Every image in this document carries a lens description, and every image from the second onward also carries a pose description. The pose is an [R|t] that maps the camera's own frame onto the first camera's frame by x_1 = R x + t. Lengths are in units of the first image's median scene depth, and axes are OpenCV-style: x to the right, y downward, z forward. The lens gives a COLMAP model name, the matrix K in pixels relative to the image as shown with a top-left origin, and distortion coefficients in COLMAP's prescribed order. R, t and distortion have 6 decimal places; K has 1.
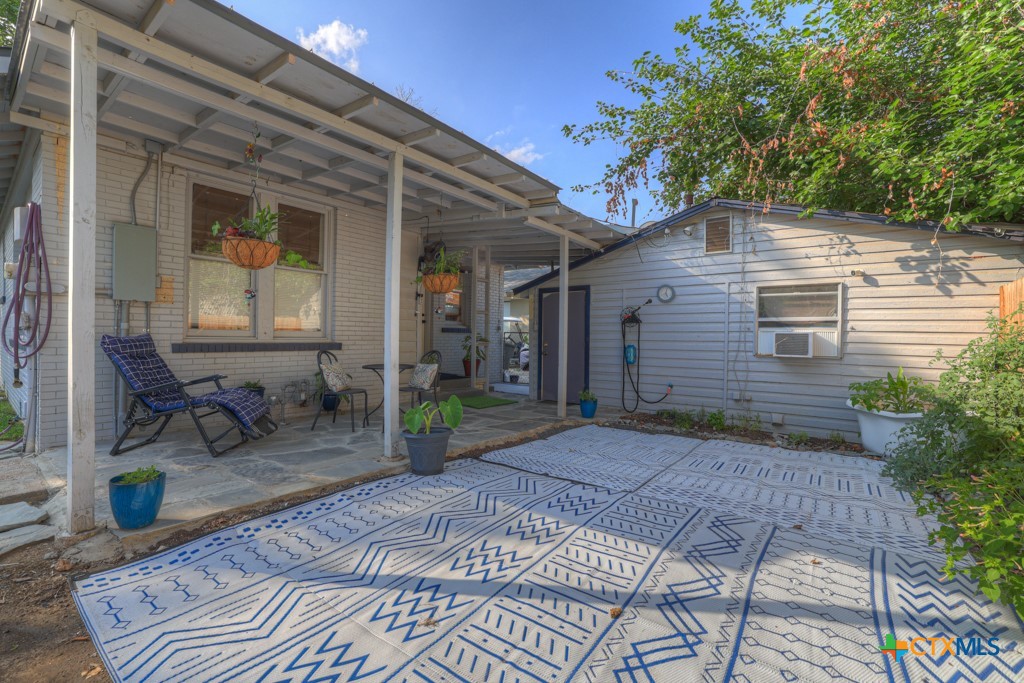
lens RADIAL K [[437.4, 0, 506.5], [0, 437.4, 337.3], [0, 0, 1]] dist [-0.038328, 0.012963]
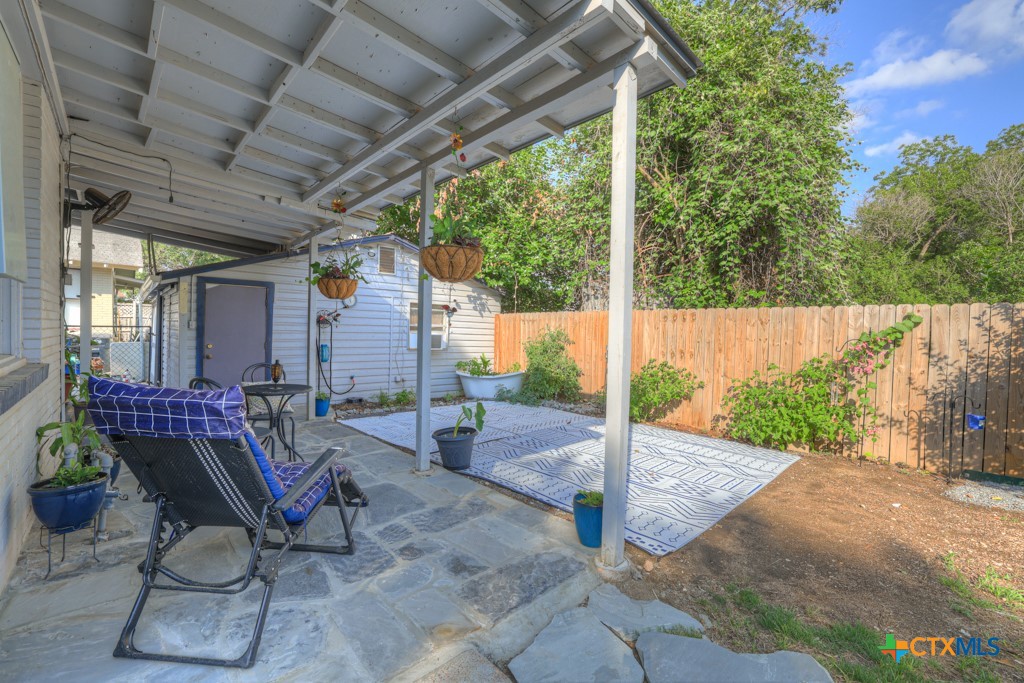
lens RADIAL K [[437.4, 0, 501.8], [0, 437.4, 338.3], [0, 0, 1]] dist [-0.038328, 0.012963]
pose [[0.171435, -0.024263, 0.984897, -1.077149], [-0.022866, 0.999329, 0.028599, -0.059385], [-0.984930, -0.027423, 0.170765, 0.572288]]
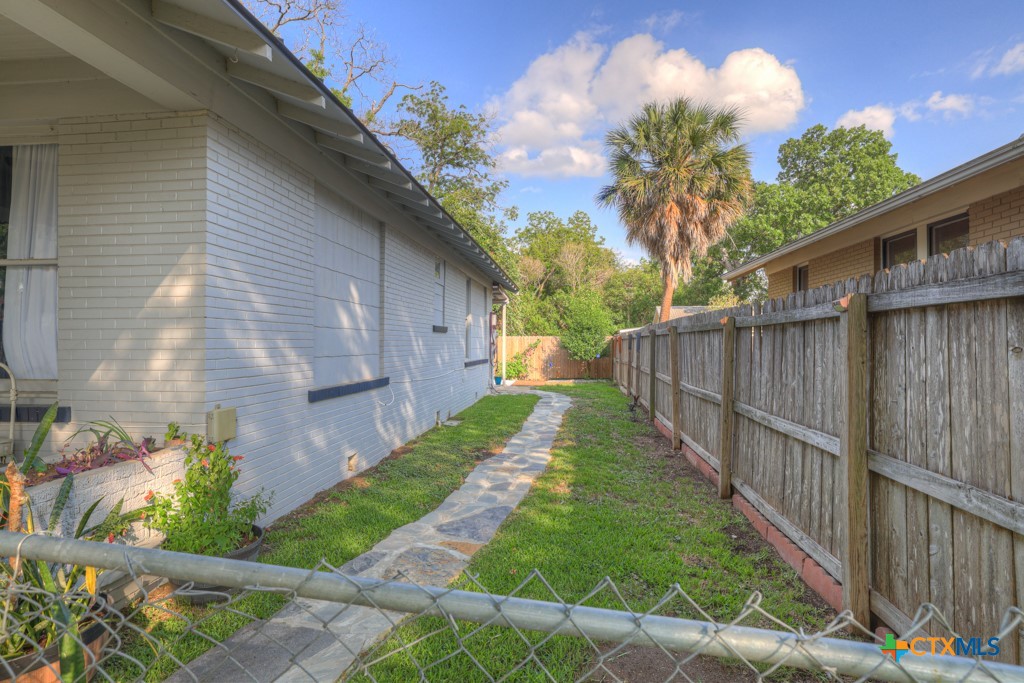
lens RADIAL K [[559.0, 0, 512.0], [0, 559.0, 341.4], [0, 0, 1]] dist [-0.000264, -0.000003]
pose [[-0.522206, -0.012326, 0.852730, -2.672432], [-0.003202, 0.999917, 0.012493, -0.109962], [-0.852814, 0.003794, -0.522202, 1.662497]]
